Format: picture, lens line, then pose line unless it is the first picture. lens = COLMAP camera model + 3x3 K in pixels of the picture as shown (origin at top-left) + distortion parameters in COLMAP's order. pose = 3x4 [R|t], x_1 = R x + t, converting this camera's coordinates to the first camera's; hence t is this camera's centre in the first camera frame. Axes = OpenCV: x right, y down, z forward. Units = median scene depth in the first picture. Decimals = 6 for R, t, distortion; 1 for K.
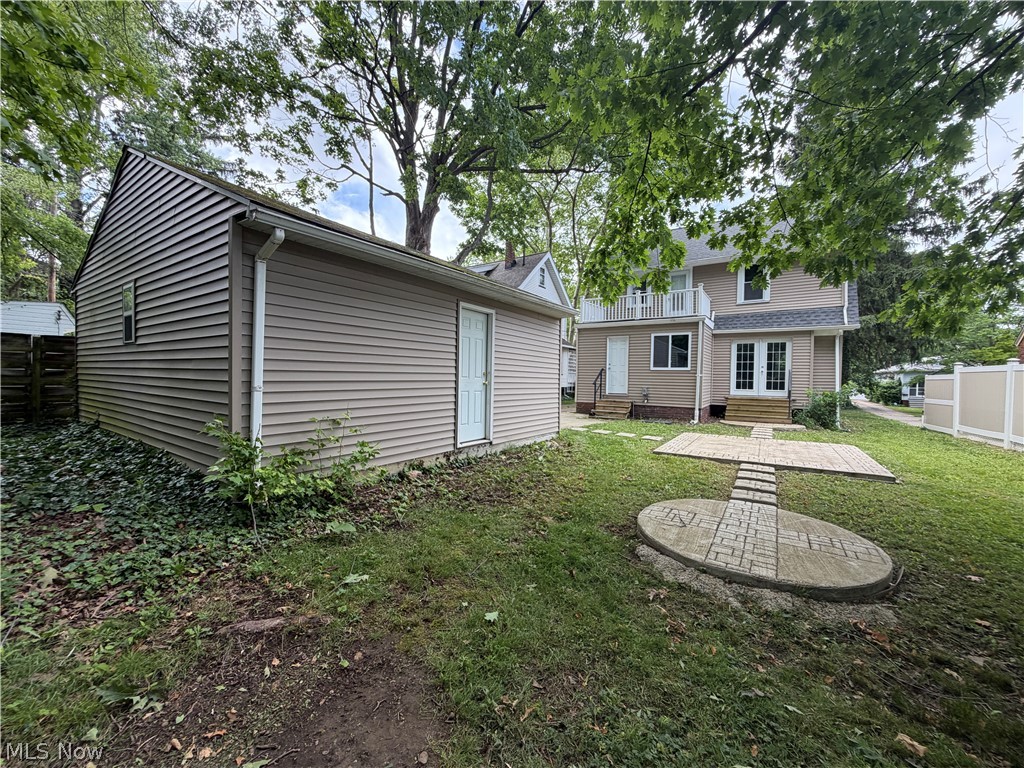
lens RADIAL K [[408.3, 0, 511.7], [0, 408.3, 386.2], [0, 0, 1]] dist [0.002723, -0.000490]
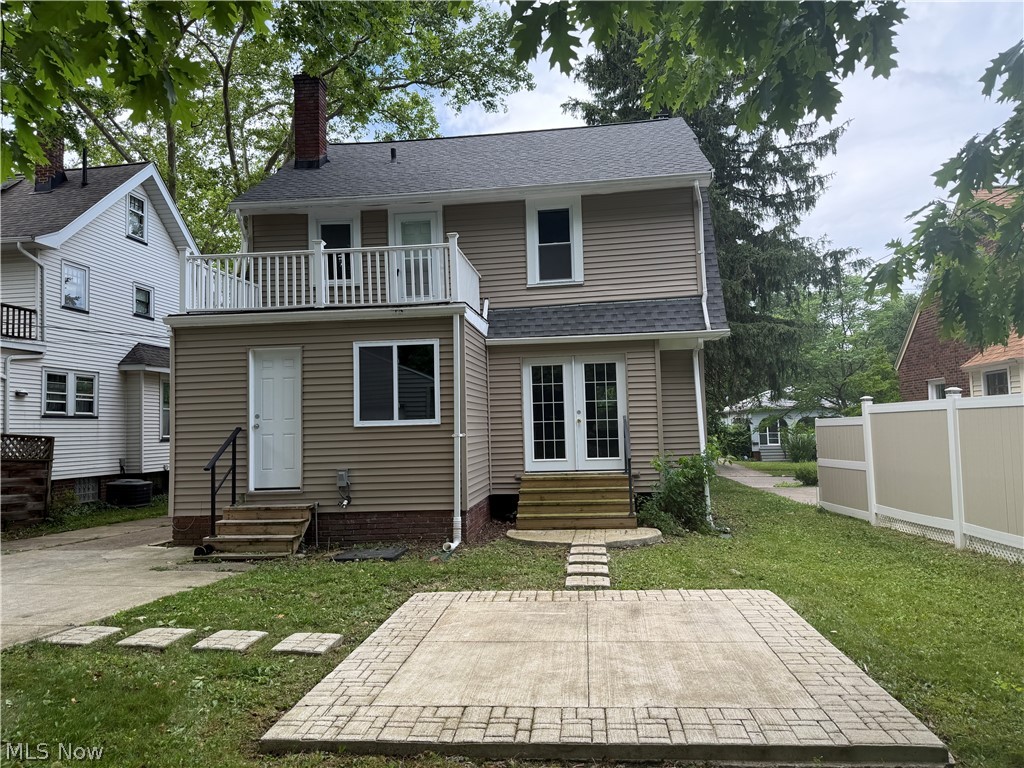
lens RADIAL K [[713.6, 0, 509.1], [0, 713.6, 387.4], [0, 0, 1]] dist [0.029870, -0.001919]
pose [[0.898131, -0.012508, 0.439549, 0.156377], [0.049774, 0.996063, -0.073359, -0.017462], [-0.436901, 0.087764, 0.895218, 0.257833]]
